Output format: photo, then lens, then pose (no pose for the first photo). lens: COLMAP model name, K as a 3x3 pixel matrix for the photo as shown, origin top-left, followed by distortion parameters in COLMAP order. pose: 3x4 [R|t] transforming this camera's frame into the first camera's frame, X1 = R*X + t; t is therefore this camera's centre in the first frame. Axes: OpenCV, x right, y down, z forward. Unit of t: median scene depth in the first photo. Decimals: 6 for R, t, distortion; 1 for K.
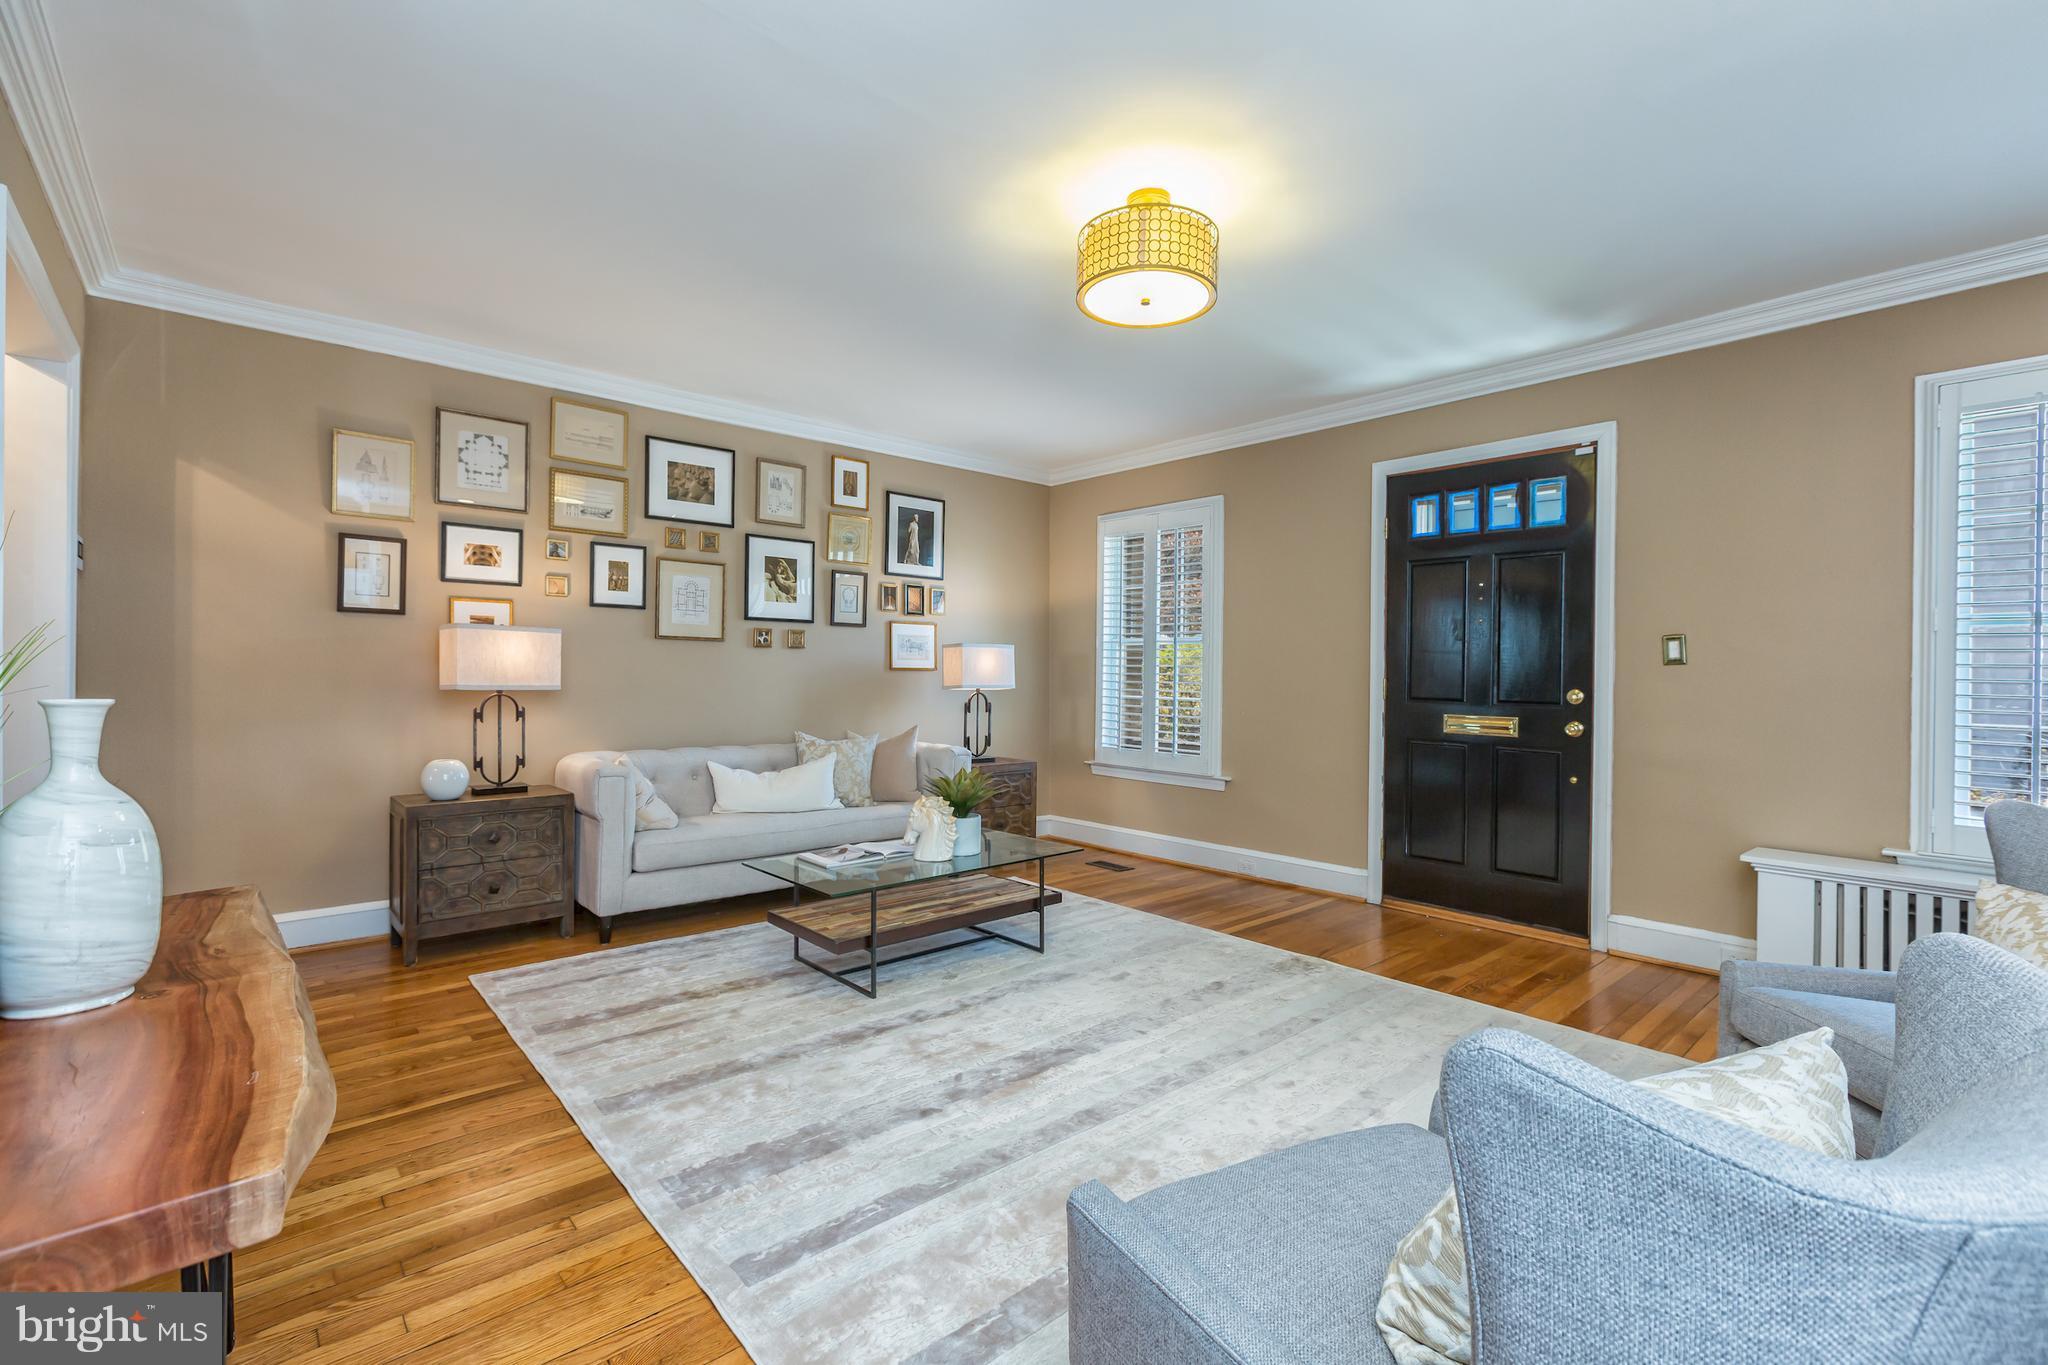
lens RADIAL K [[899.7, 0, 1018.4], [0, 899.7, 681.1], [0, 0, 1]] dist [-0.001232, -0.000251]
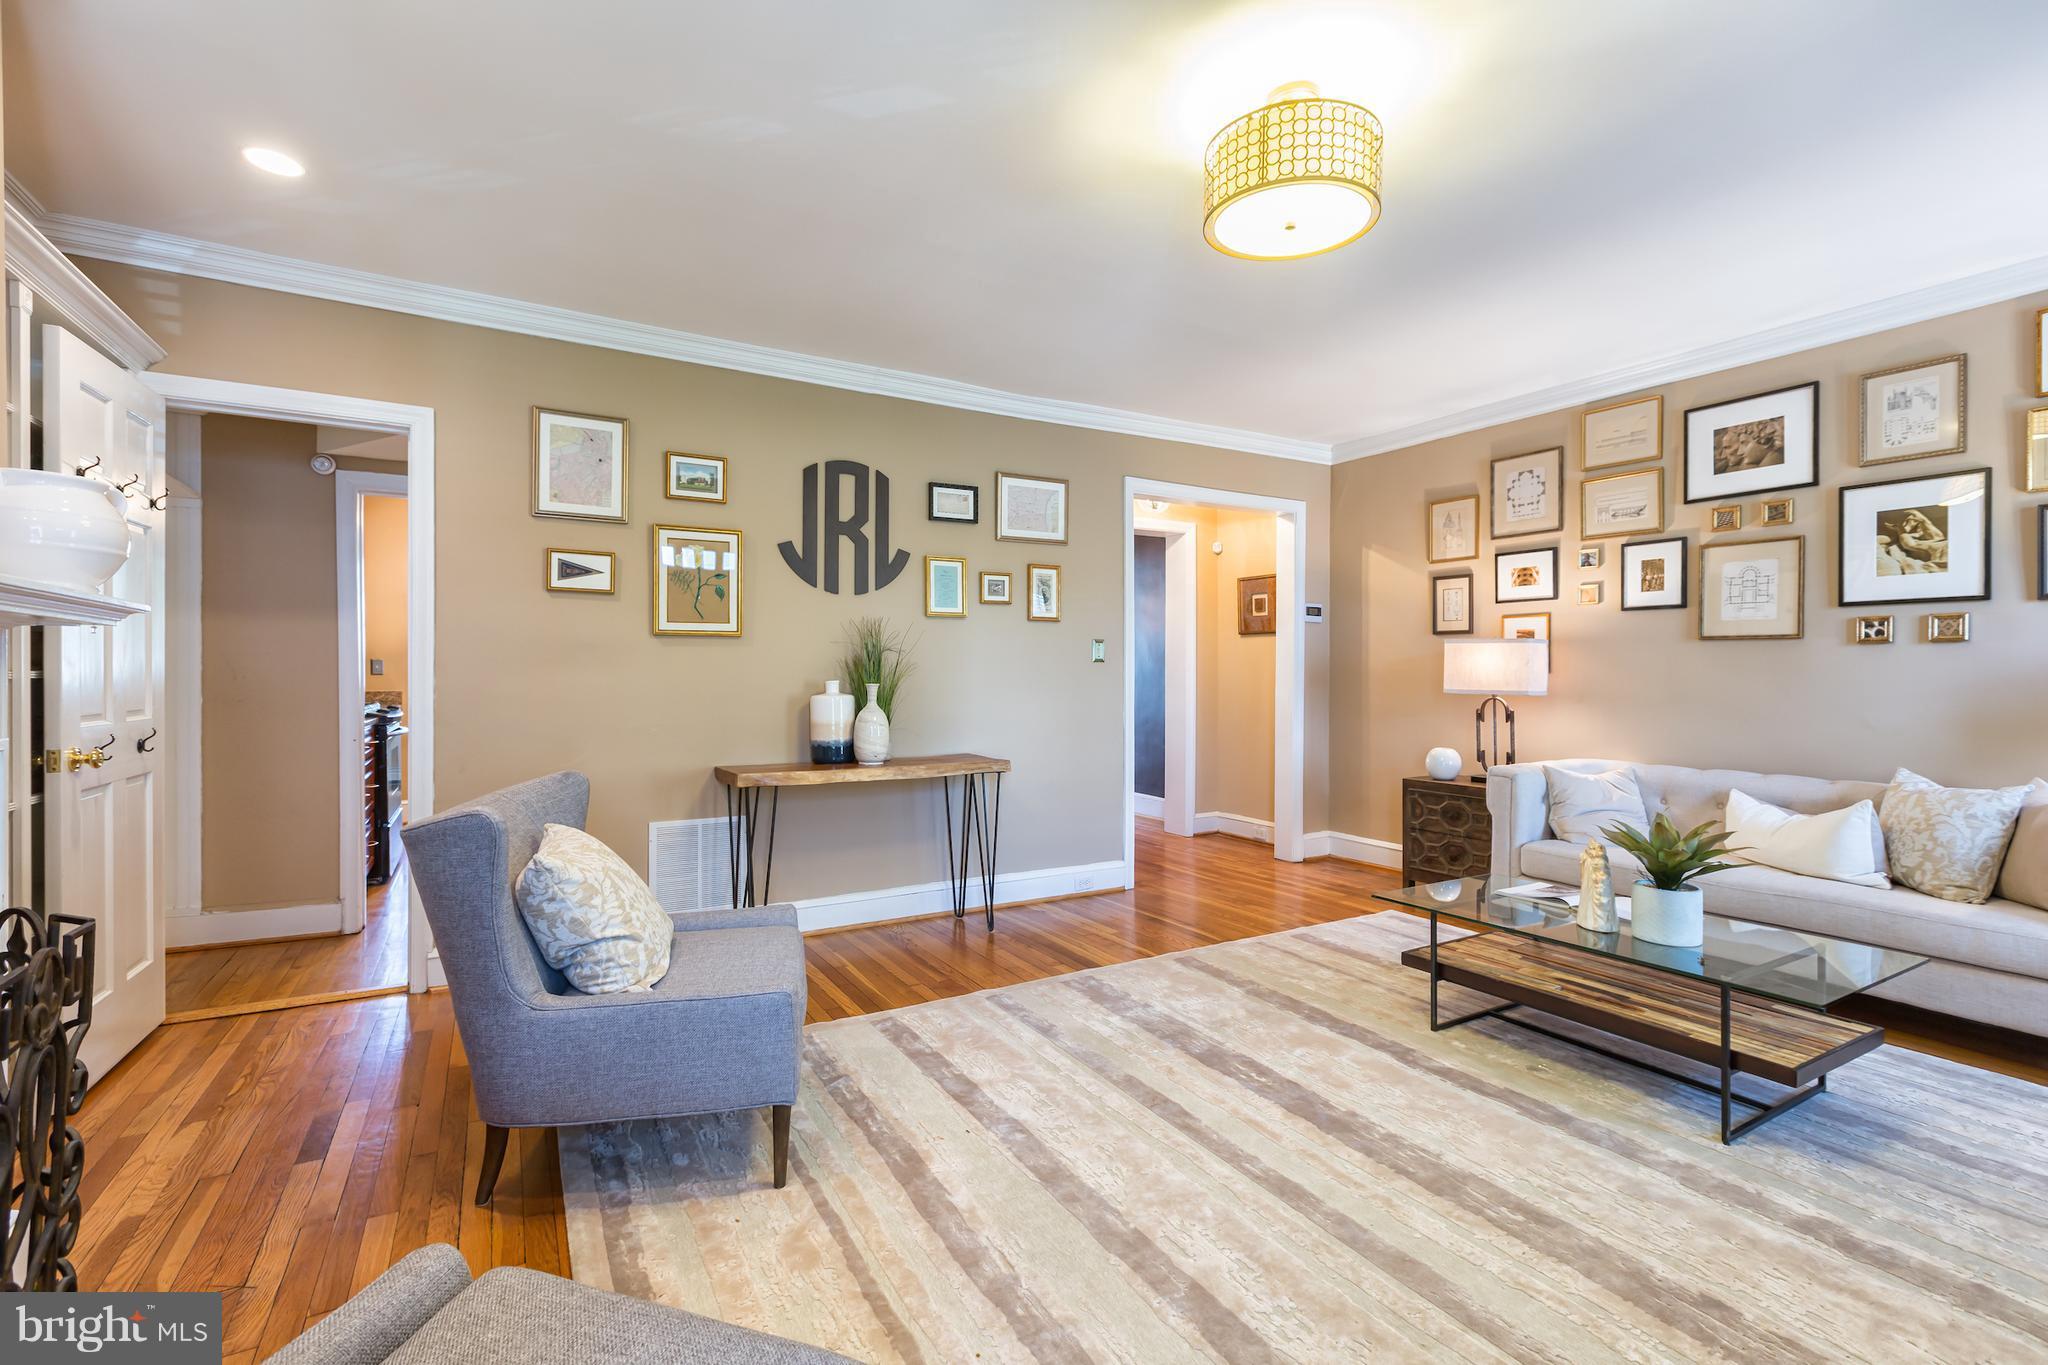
lens RADIAL K [[899.7, 0, 1017.3], [0, 899.7, 674.6], [0, 0, 1]] dist [-0.001232, -0.000251]
pose [[-0.197360, -0.013913, -0.980232, 0.584745], [-0.021235, 0.999725, -0.009914, 0.007921], [0.980101, 0.018858, -0.197602, 0.545547]]
